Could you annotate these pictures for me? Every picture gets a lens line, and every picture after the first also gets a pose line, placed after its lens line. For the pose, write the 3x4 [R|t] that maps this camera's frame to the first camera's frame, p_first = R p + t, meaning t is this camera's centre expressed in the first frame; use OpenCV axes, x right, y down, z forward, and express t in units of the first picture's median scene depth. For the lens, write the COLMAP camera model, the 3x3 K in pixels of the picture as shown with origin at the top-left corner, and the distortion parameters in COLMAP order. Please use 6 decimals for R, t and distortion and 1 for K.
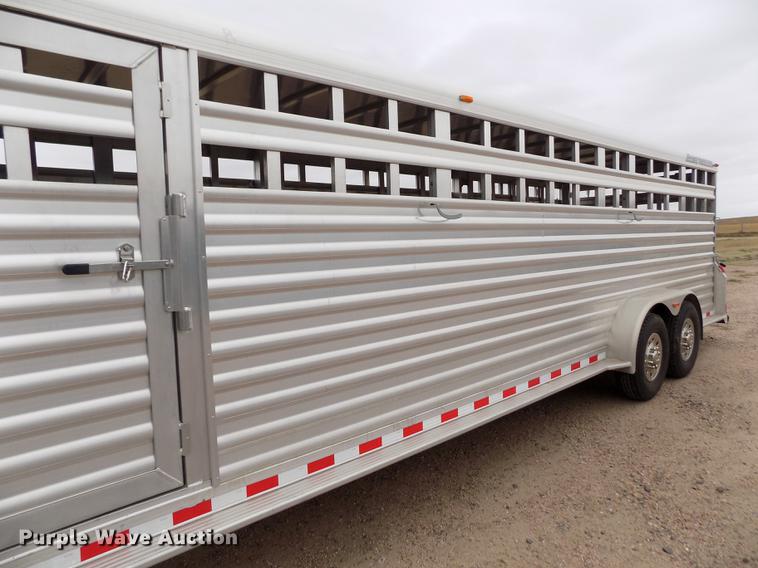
lens RADIAL K [[501.7, 0, 382.7], [0, 501.7, 277.9], [0, 0, 1]] dist [-0.040817, 0.007863]
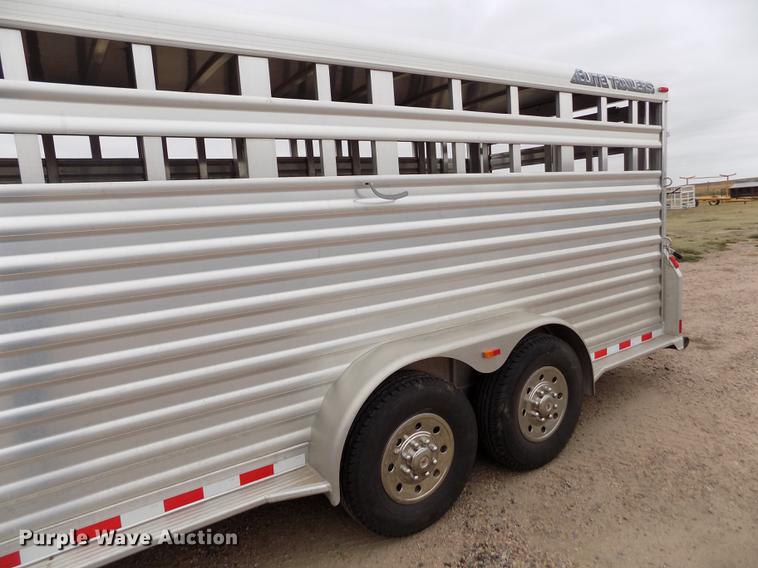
lens RADIAL K [[453.2, 0, 386.0], [0, 453.2, 284.0], [0, 0, 1]] dist [-0.023907, 0.007805]
pose [[0.982329, -0.025861, -0.185365, 0.334921], [0.038597, 0.997110, 0.065431, -0.032027], [0.183137, -0.071429, 0.980489, 0.294427]]
